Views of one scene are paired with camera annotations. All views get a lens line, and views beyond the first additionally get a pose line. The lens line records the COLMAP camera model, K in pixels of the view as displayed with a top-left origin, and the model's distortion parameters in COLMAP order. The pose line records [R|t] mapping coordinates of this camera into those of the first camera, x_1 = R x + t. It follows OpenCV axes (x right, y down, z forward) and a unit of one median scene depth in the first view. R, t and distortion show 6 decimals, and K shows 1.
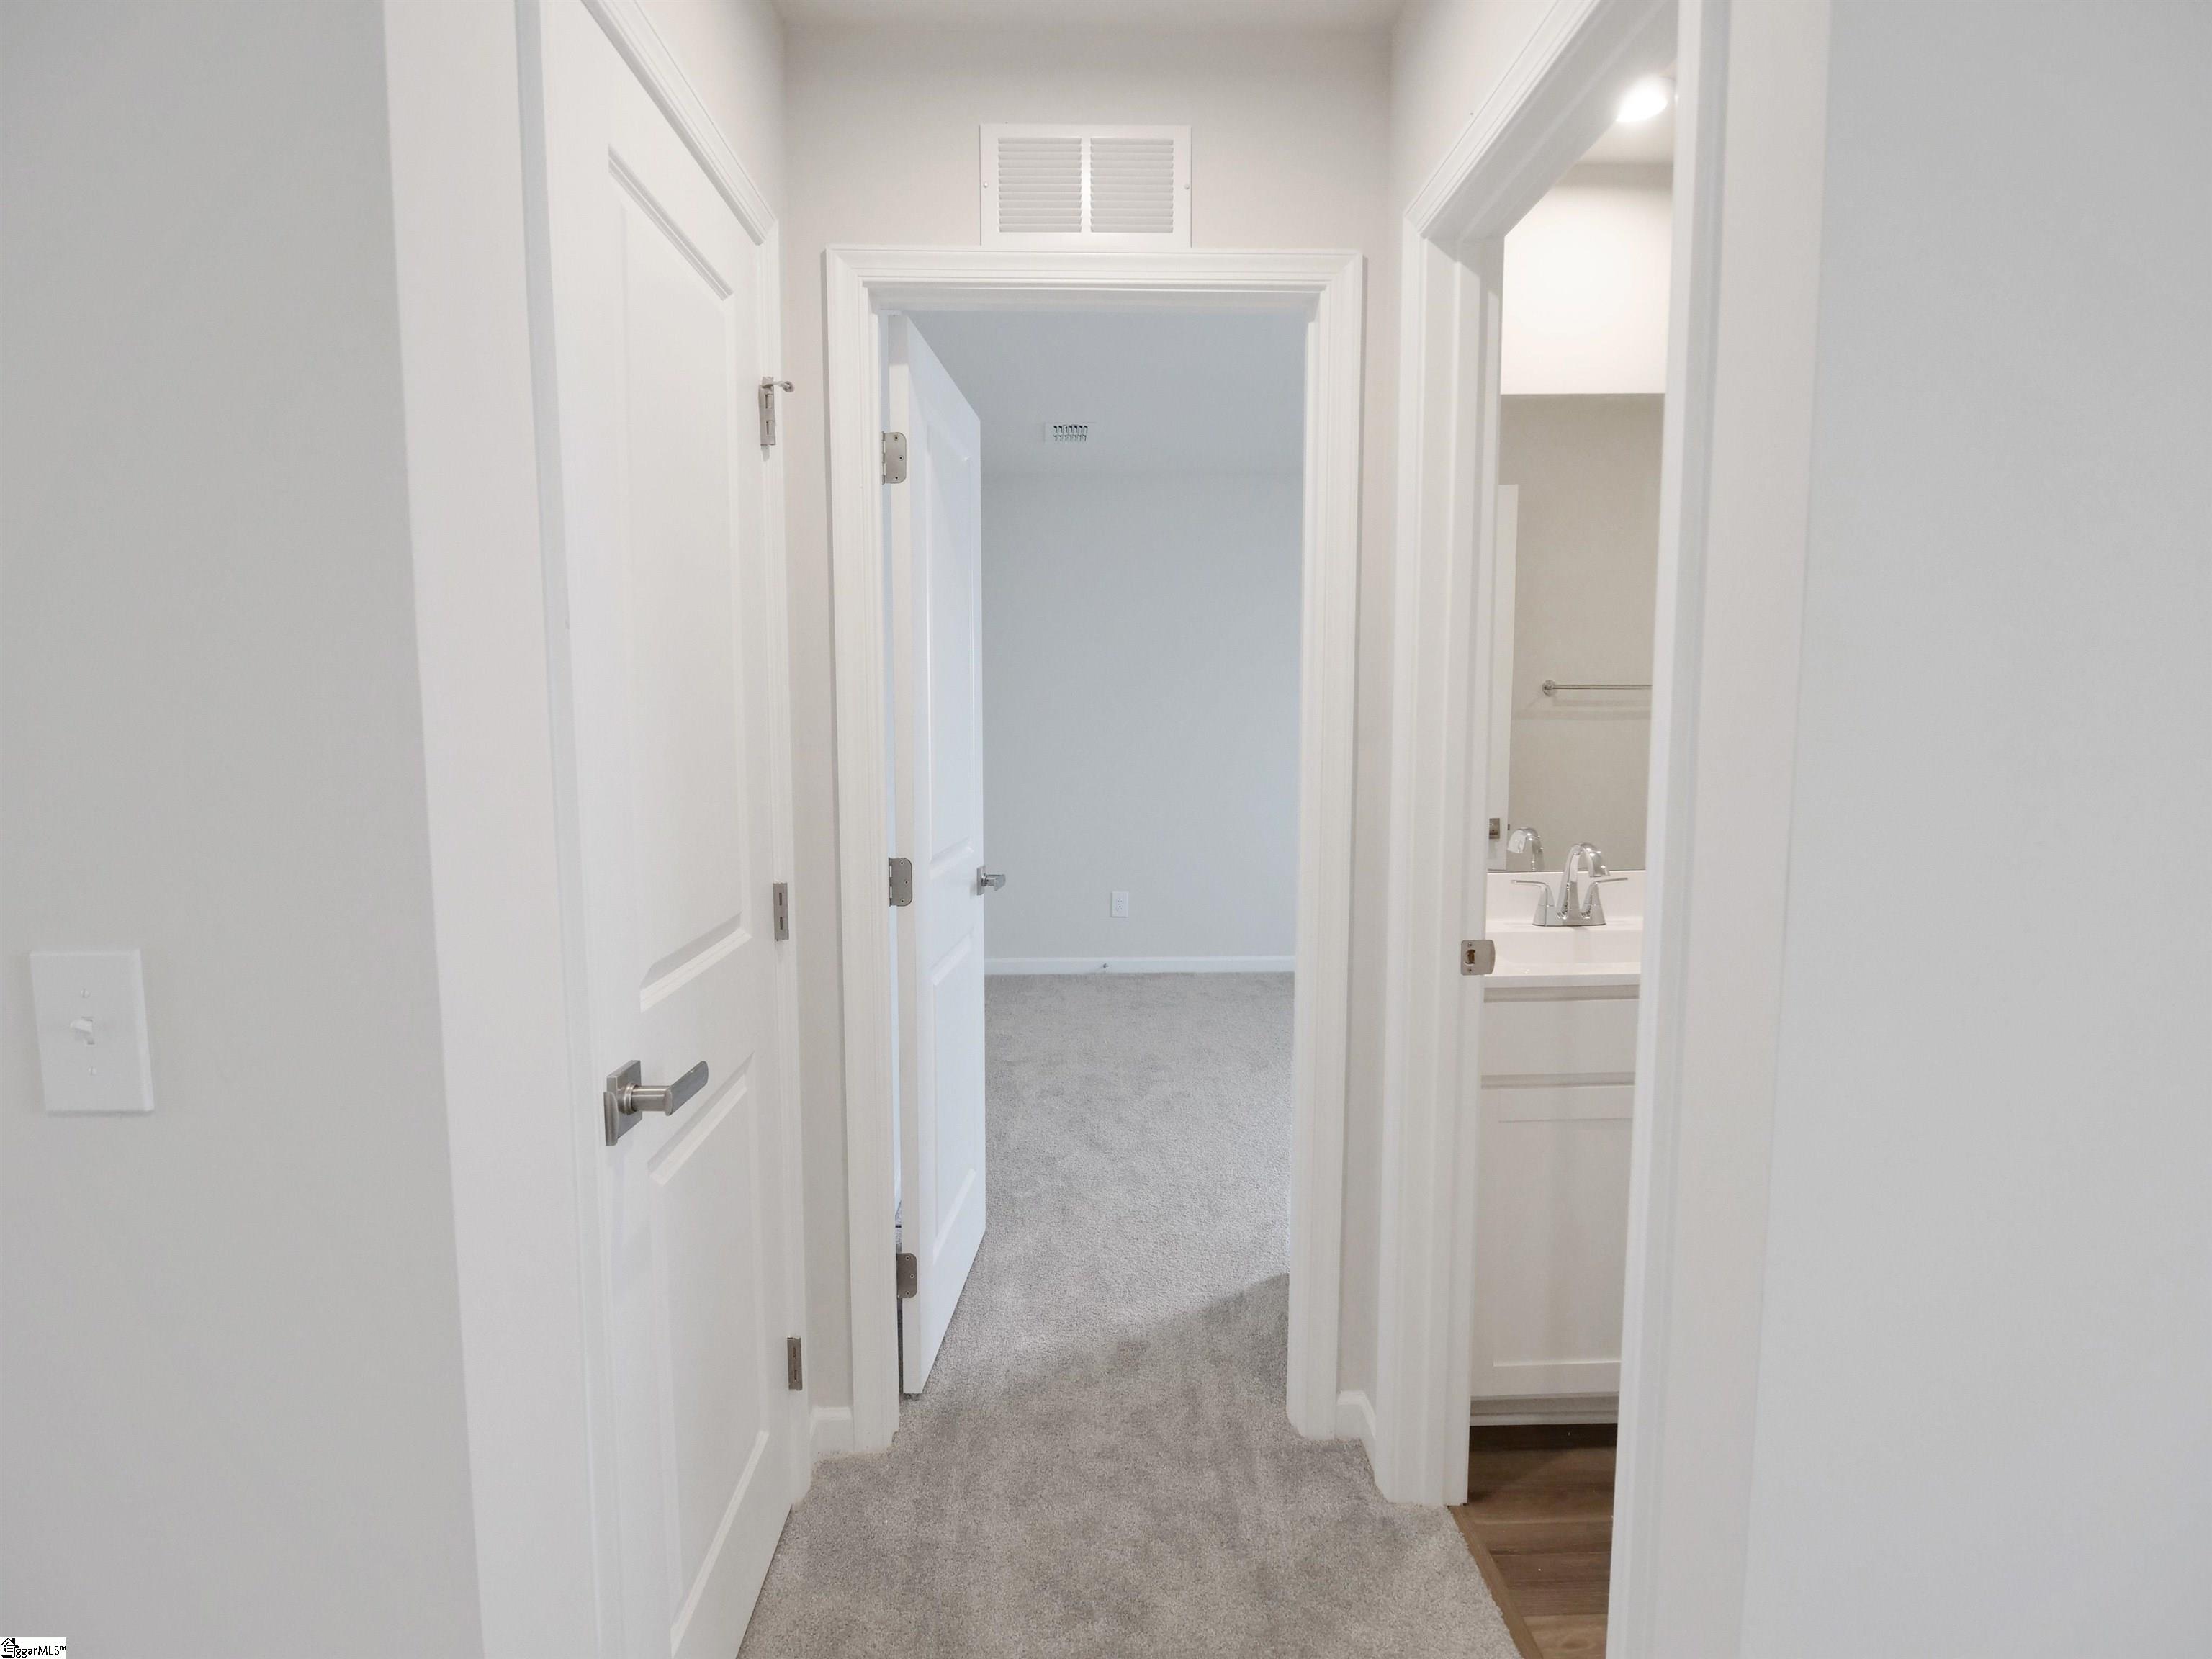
lens RADIAL K [[1199.2, 0, 1107.4], [0, 1199.2, 838.7], [0, 0, 1]] dist [-0.008769, -0.004111]
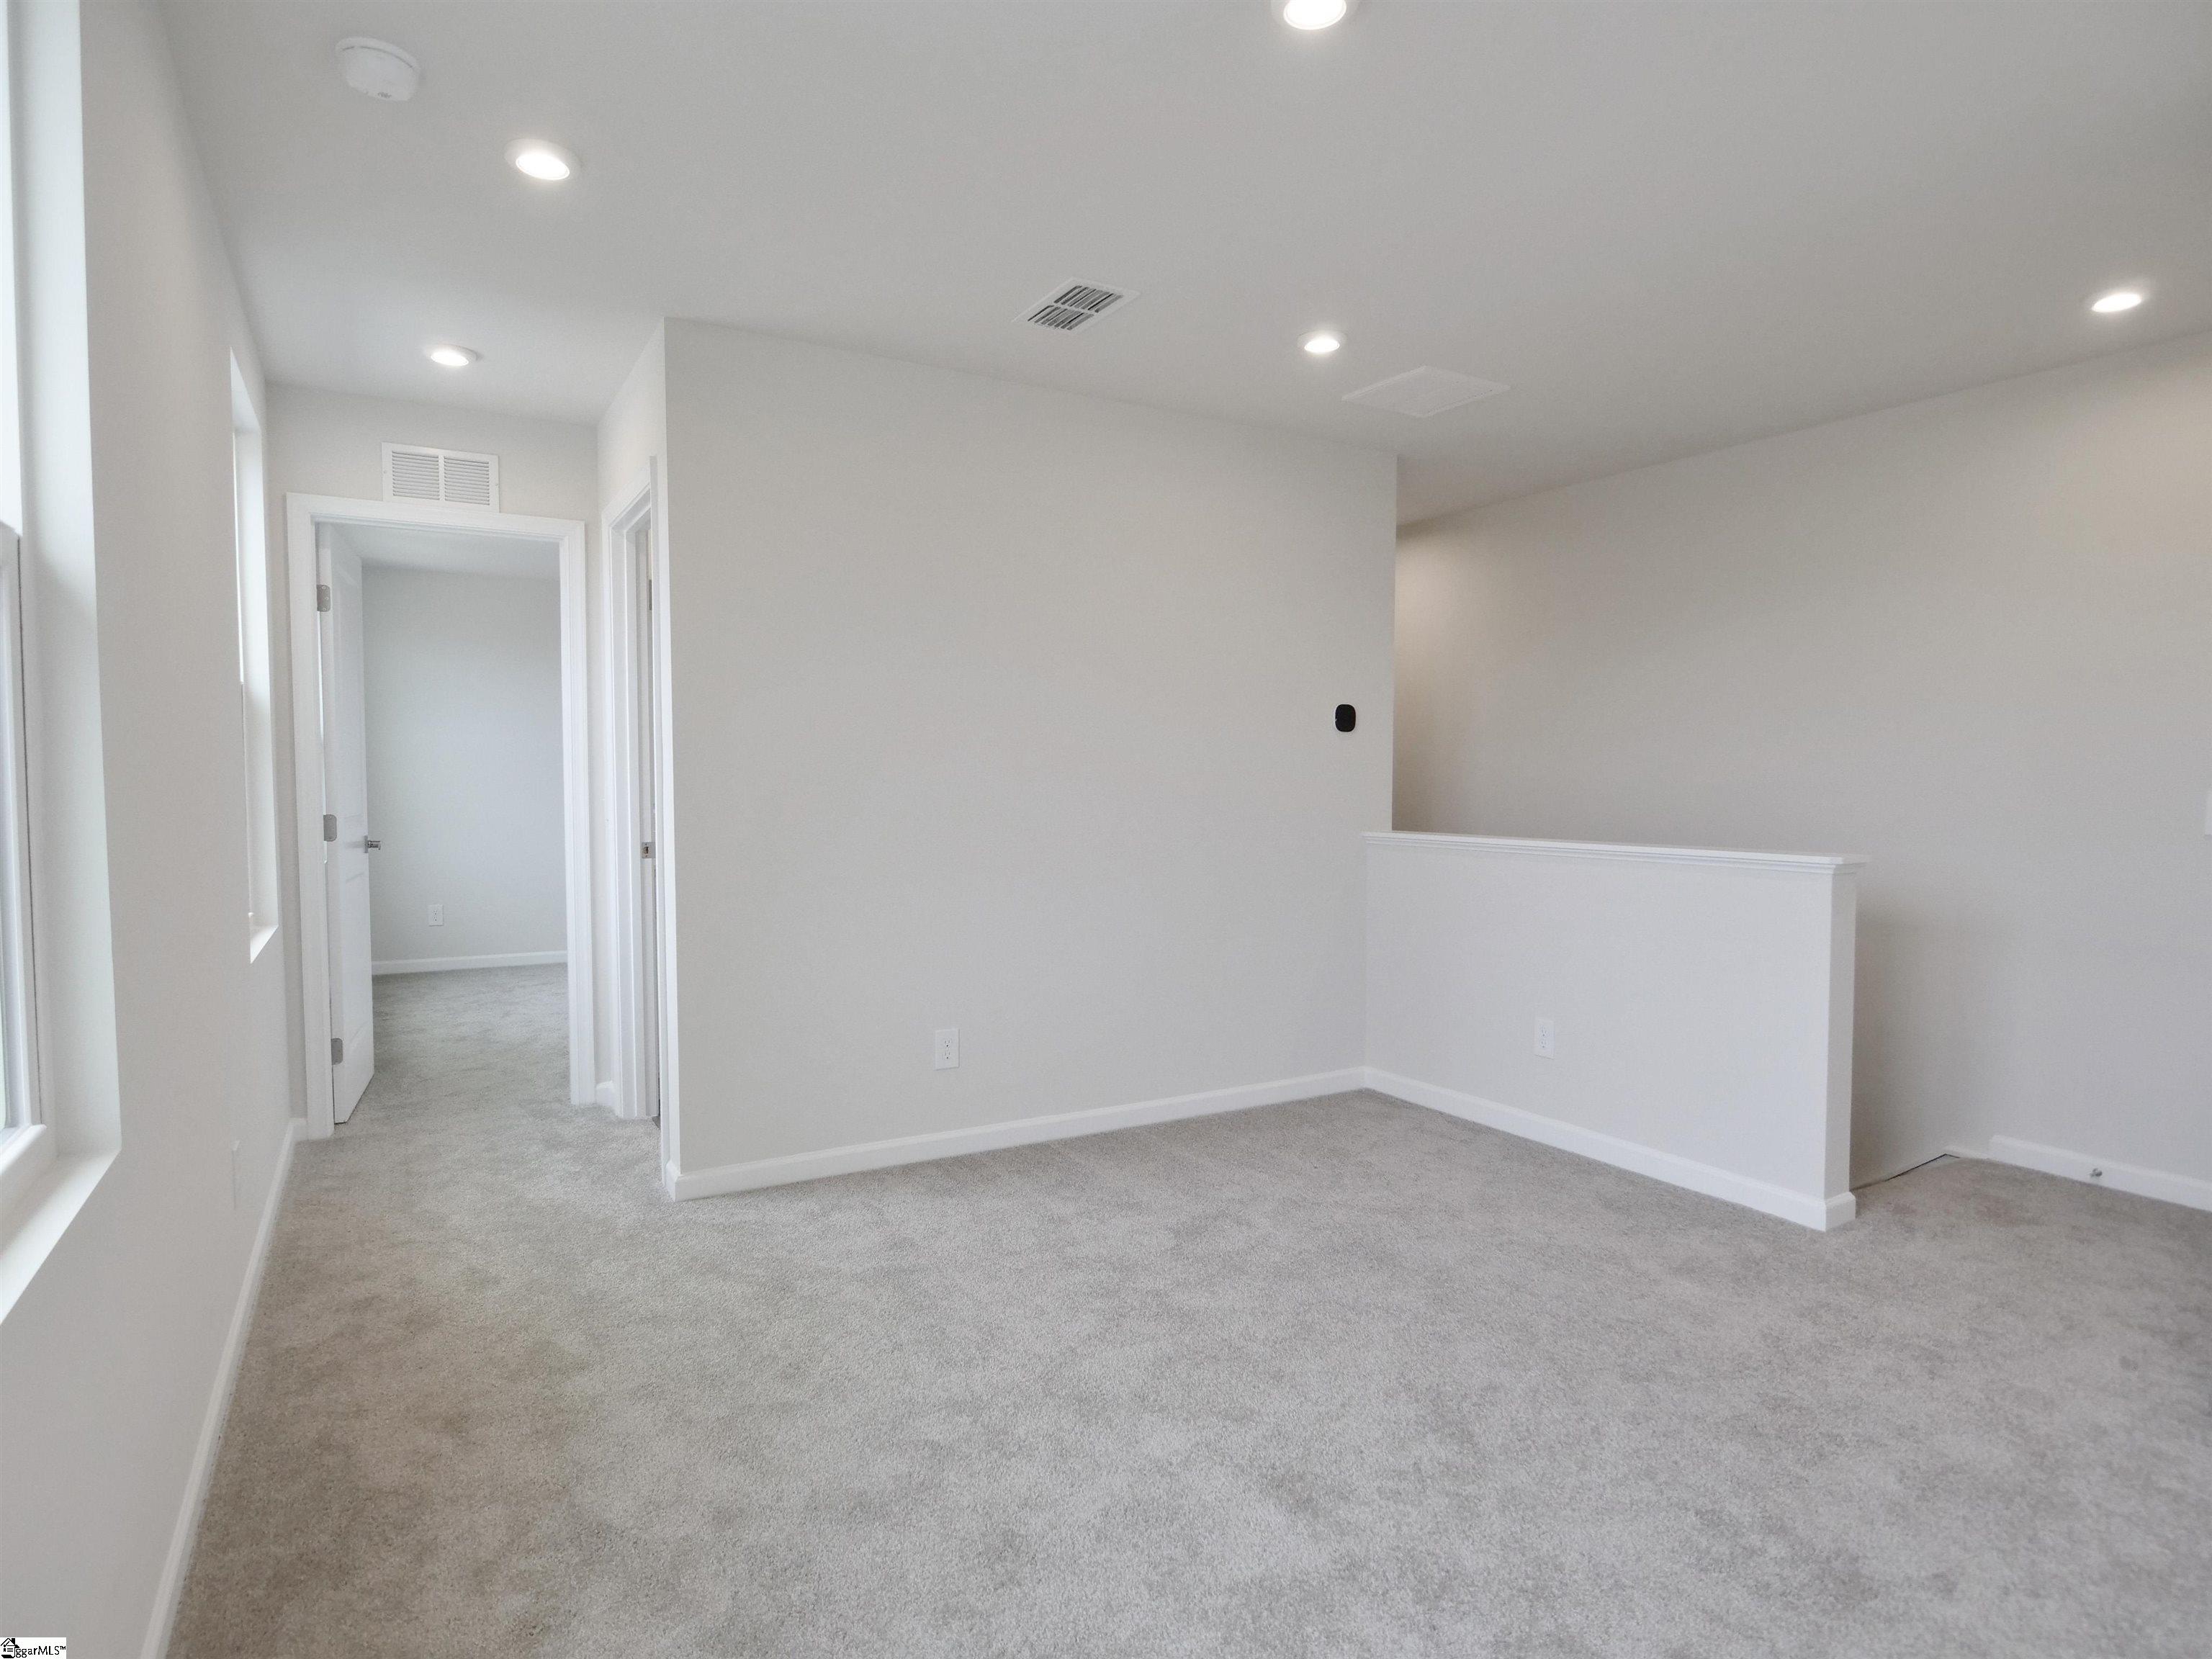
lens RADIAL K [[1199.2, 0, 1101.0], [0, 1199.2, 836.9], [0, 0, 1]] dist [-0.008769, -0.004111]
pose [[0.878030, -0.018127, 0.478262, -0.012873], [0.030805, 0.999351, -0.018677, 0.113884], [-0.477613, 0.031132, 0.878018, -1.099338]]
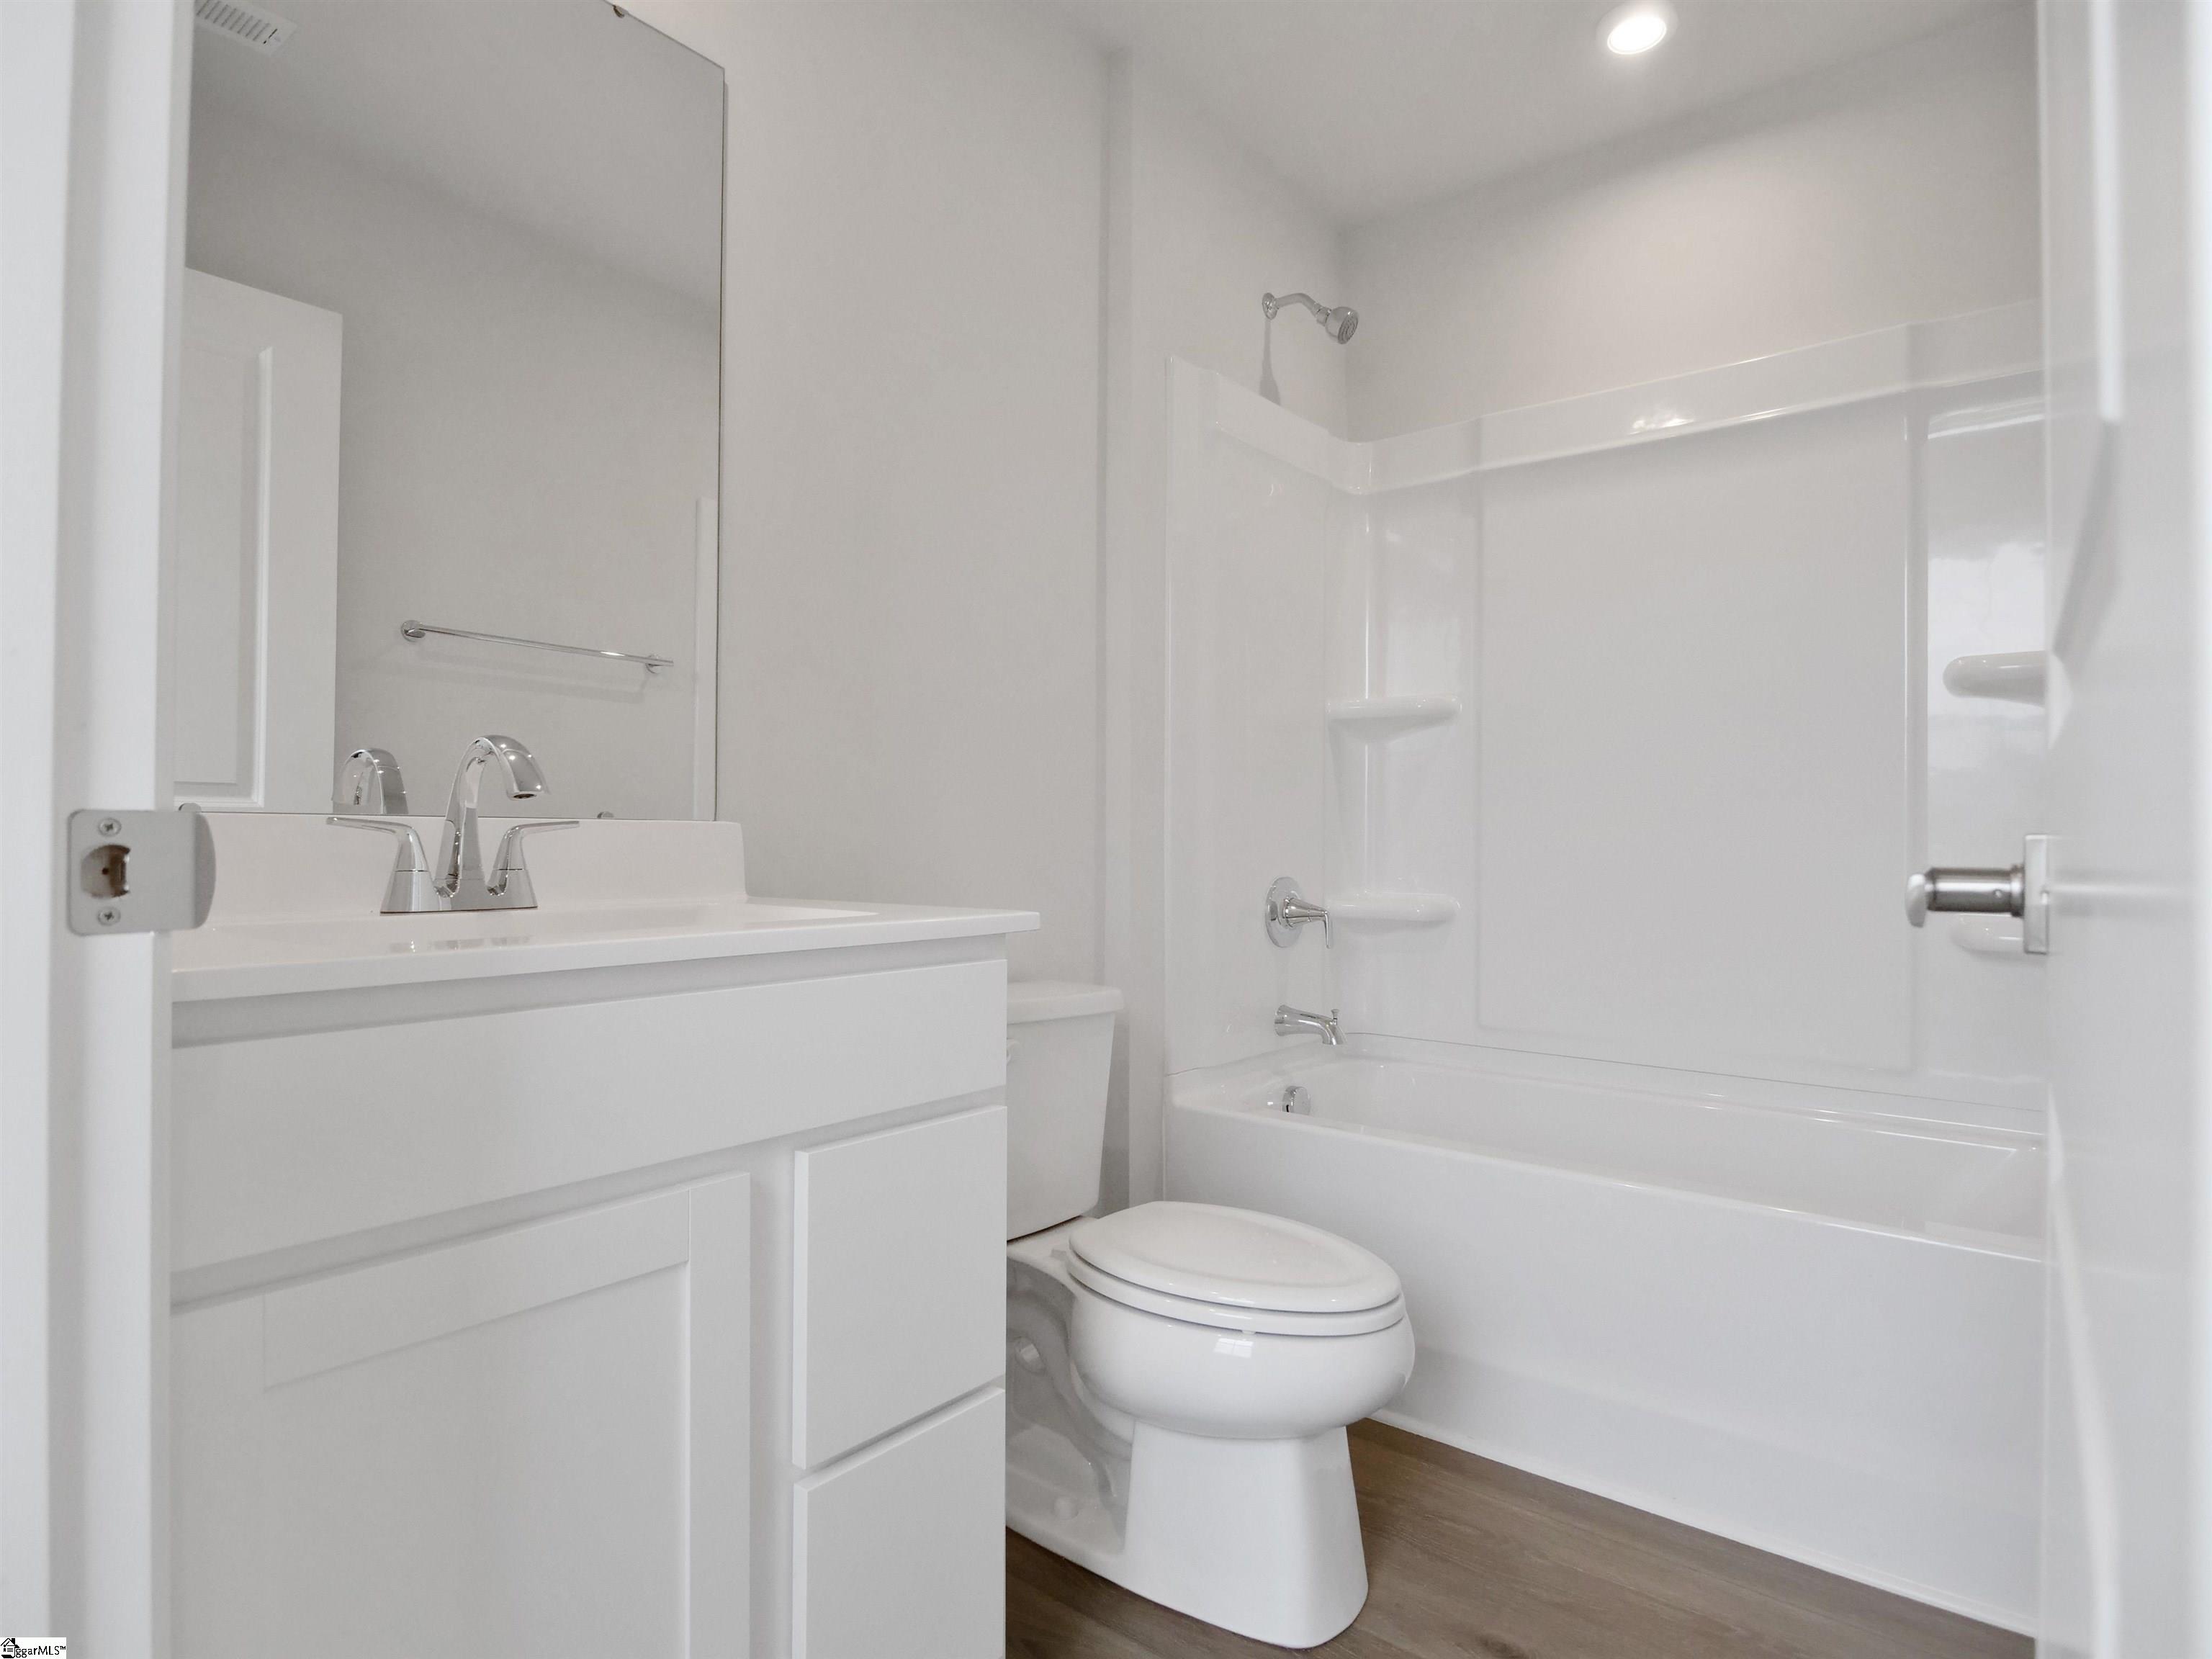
lens RADIAL K [[1199.2, 0, 1093.6], [0, 1199.2, 821.0], [0, 0, 1]] dist [-0.008769, -0.004111]
pose [[0.648186, 0.029691, 0.760903, 0.195077], [0.057087, 0.994533, -0.087438, 0.100874], [-0.759340, 0.100114, 0.642947, 0.521772]]
